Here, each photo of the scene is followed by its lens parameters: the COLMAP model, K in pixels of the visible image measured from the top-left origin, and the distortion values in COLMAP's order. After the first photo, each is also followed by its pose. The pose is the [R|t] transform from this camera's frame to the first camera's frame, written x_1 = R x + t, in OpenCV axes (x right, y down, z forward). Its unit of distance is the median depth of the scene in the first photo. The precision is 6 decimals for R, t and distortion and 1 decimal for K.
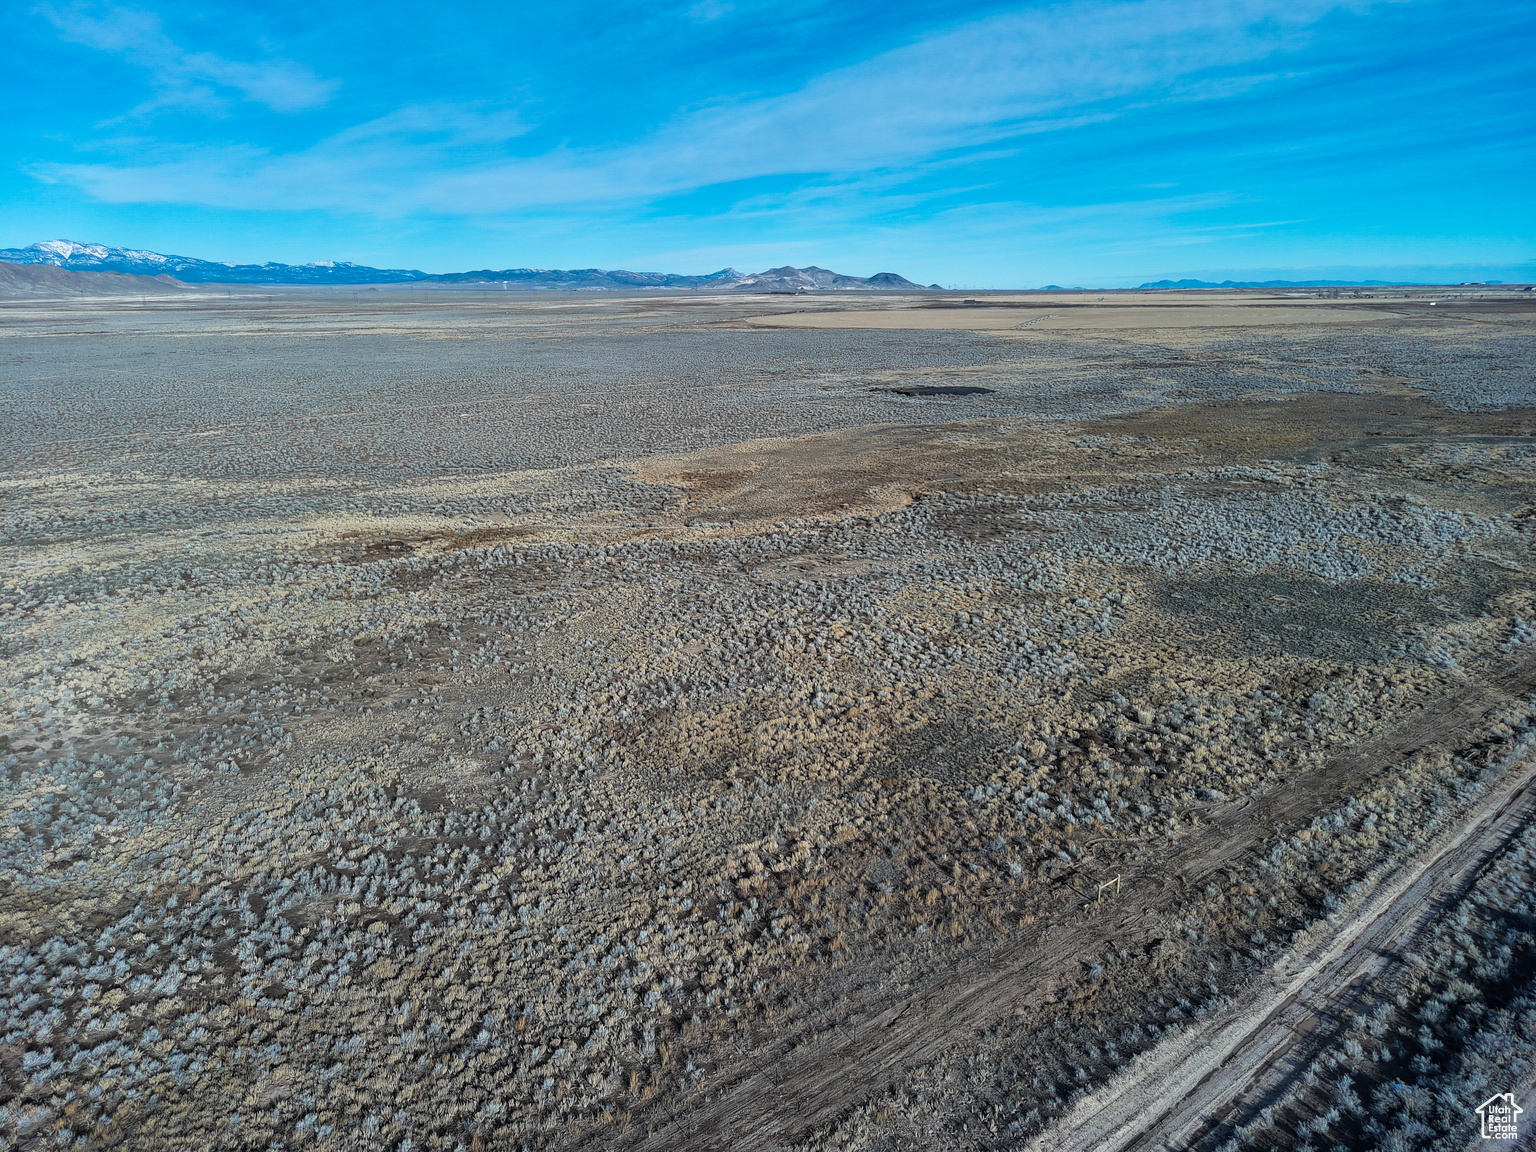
lens RADIAL K [[1029.1, 0, 765.8], [0, 1029.1, 574.6], [0, 0, 1]] dist [0.041266, -0.033855]
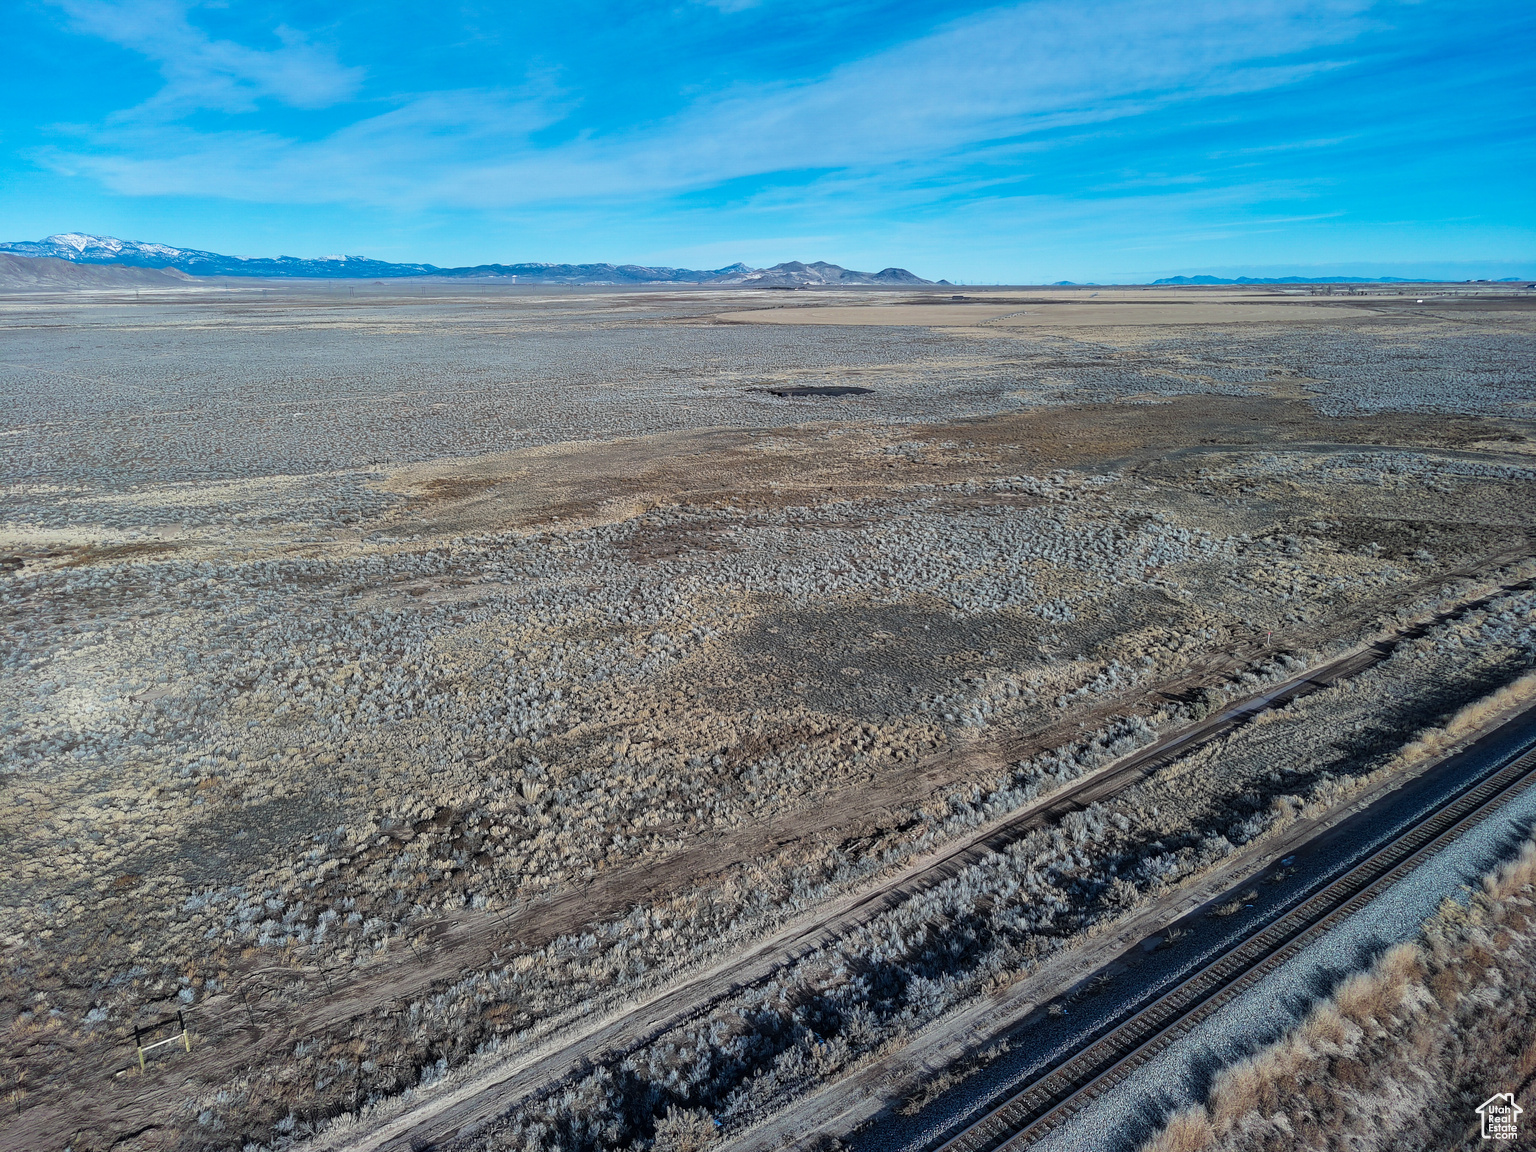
lens RADIAL K [[1029.1, 0, 765.8], [0, 1029.1, 574.6], [0, 0, 1]] dist [0.041266, -0.033855]
pose [[0.999932, 0.005788, -0.010125, 0.468042], [-0.005743, 0.999973, 0.004486, -0.037850], [0.010151, -0.004428, 0.999939, 0.126511]]
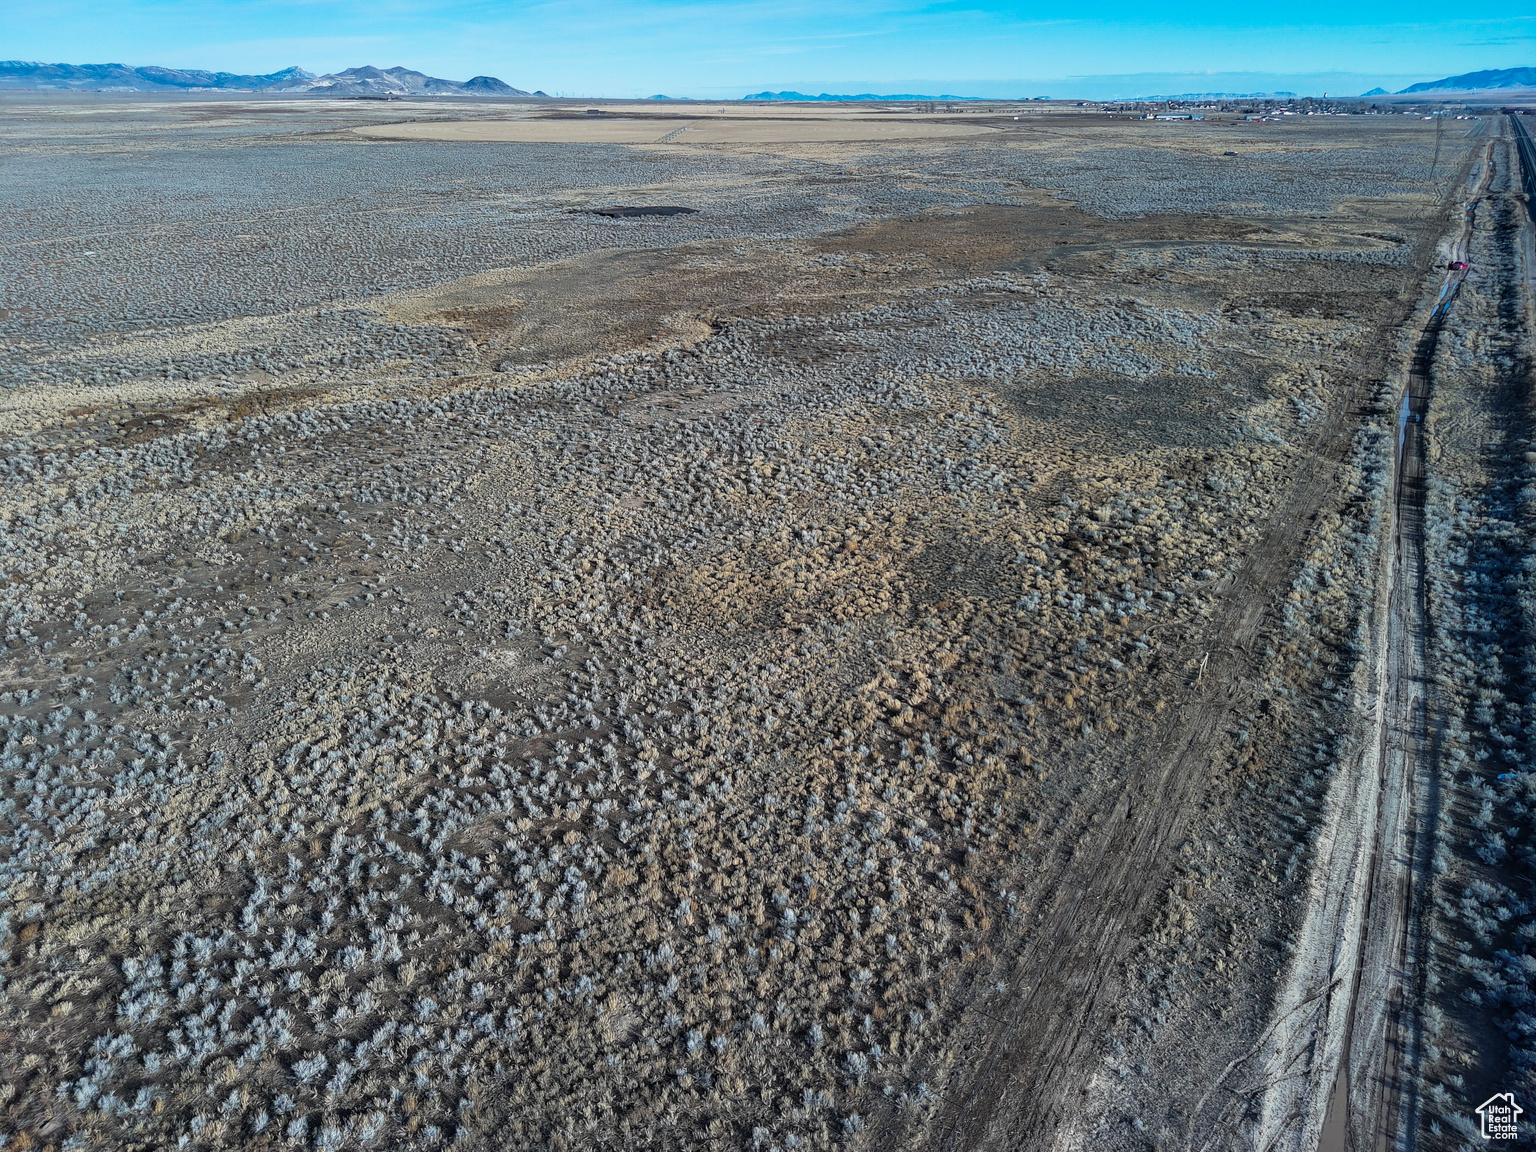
lens RADIAL K [[1029.1, 0, 765.8], [0, 1029.1, 574.6], [0, 0, 1]] dist [0.041266, -0.033855]
pose [[0.938017, -0.135264, 0.319105, -0.270363], [0.082136, 0.981228, 0.174487, -0.017553], [-0.336716, -0.137461, 0.931518, 0.074206]]
